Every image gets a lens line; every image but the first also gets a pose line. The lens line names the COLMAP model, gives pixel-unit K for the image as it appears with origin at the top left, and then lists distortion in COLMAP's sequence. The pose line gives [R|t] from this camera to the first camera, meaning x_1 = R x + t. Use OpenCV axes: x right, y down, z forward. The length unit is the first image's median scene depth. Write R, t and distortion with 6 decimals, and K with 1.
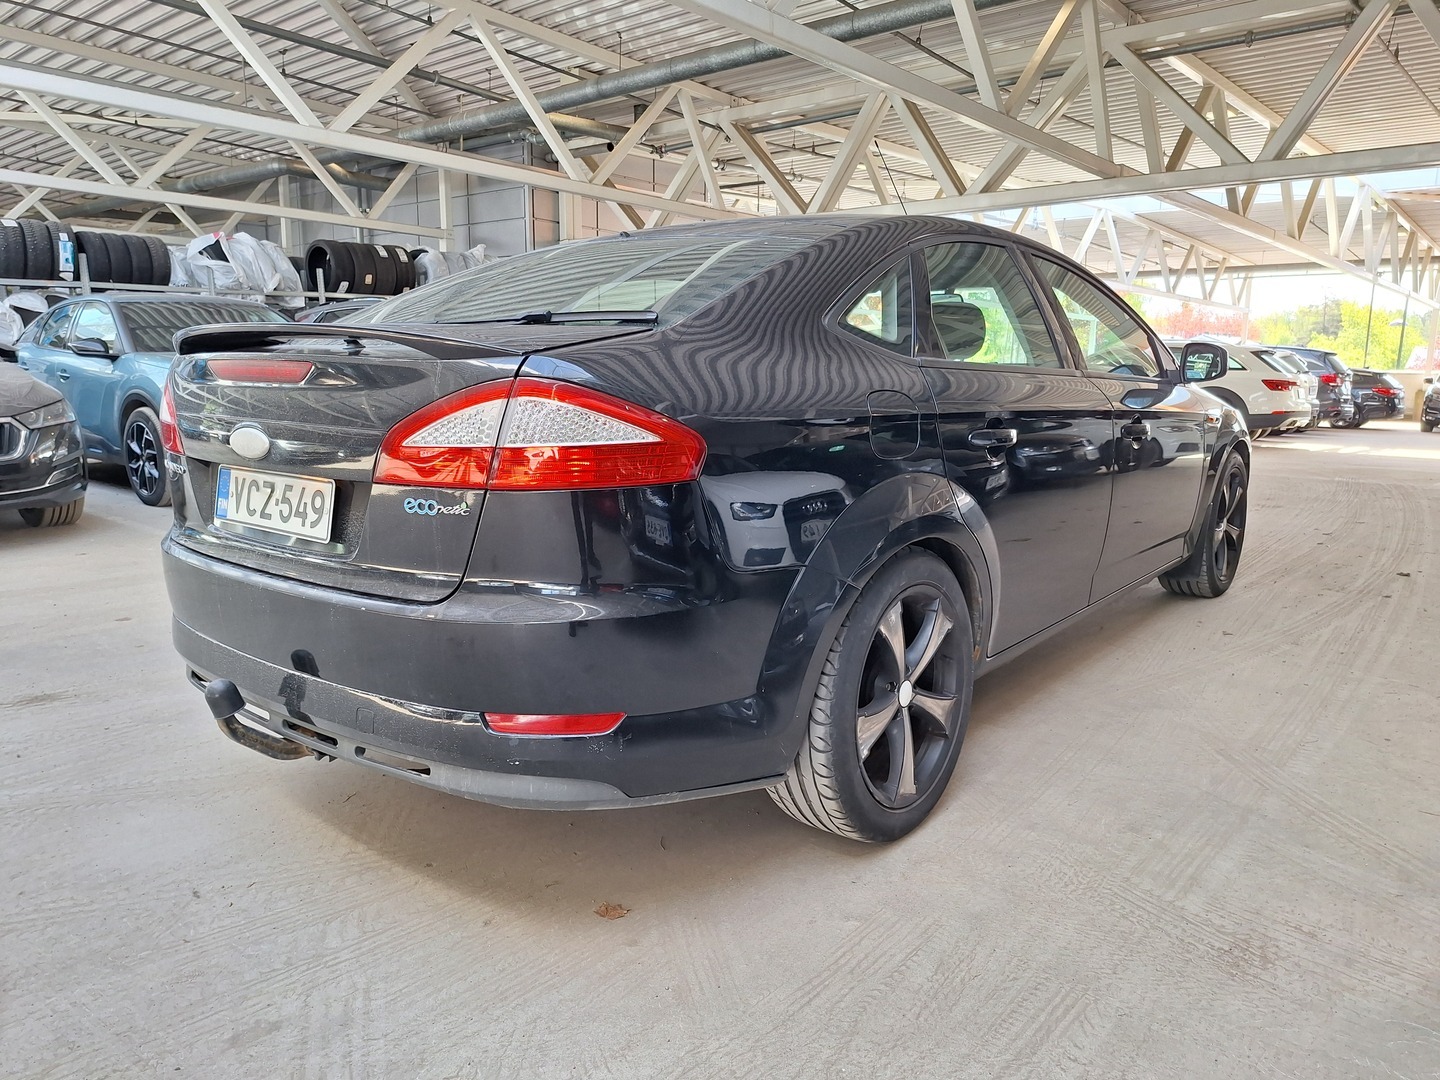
lens RADIAL K [[1023.6, 0, 728.4], [0, 1023.6, 536.3], [0, 0, 1]] dist [0.041787, -0.032180]
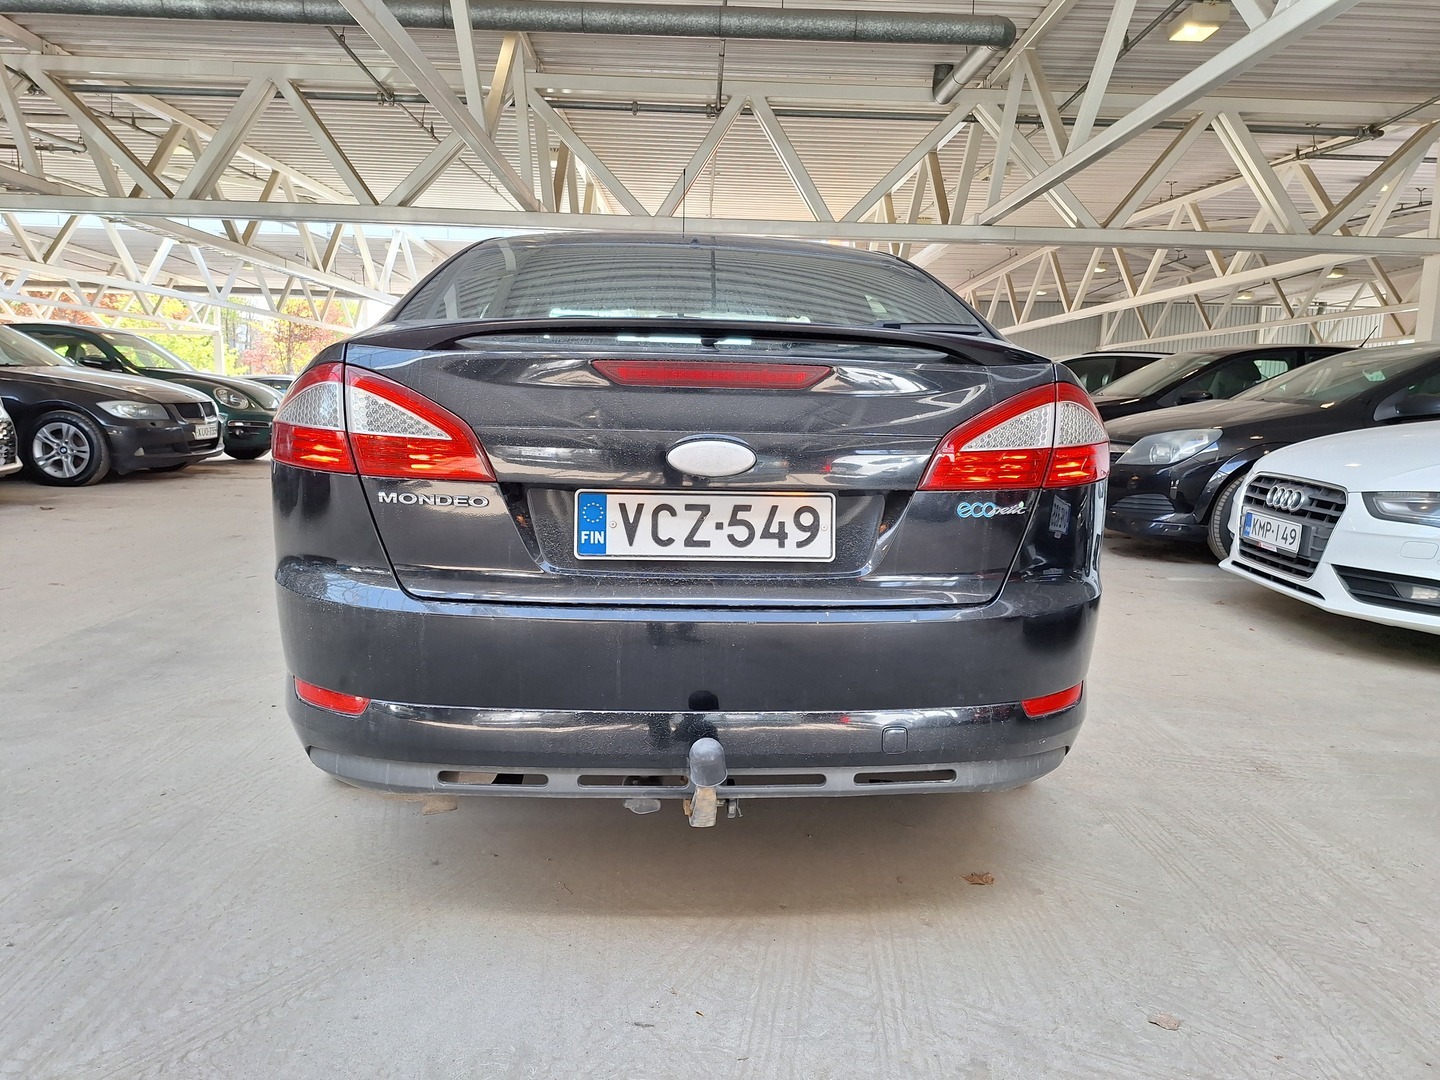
lens RADIAL K [[1023.6, 0, 728.4], [0, 1023.6, 536.3], [0, 0, 1]] dist [0.041787, -0.032180]
pose [[0.735650, -0.085300, 0.671969, -0.963198], [0.097038, 0.995078, 0.020082, -0.038971], [-0.670375, 0.050434, 0.740307, 0.343445]]
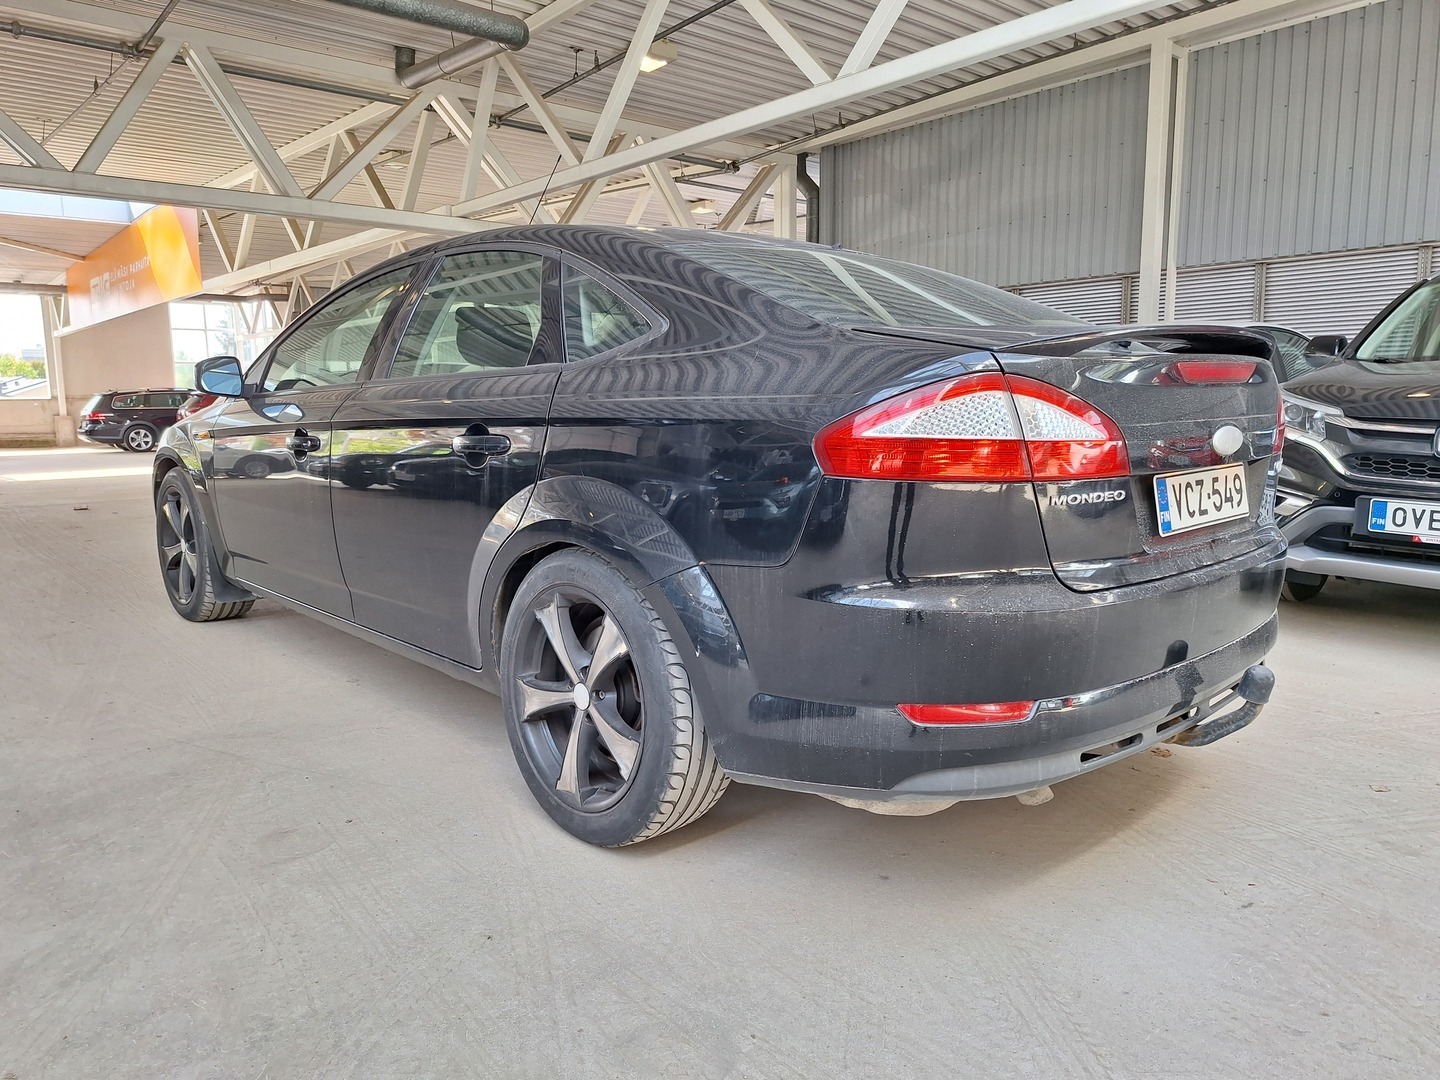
lens RADIAL K [[1023.6, 0, 728.4], [0, 1023.6, 536.3], [0, 0, 1]] dist [0.041787, -0.032180]
pose [[0.124184, -0.150995, 0.980703, -1.474800], [0.177620, 0.975773, 0.127745, -0.206170], [-0.976232, 0.158329, 0.147995, 1.271148]]
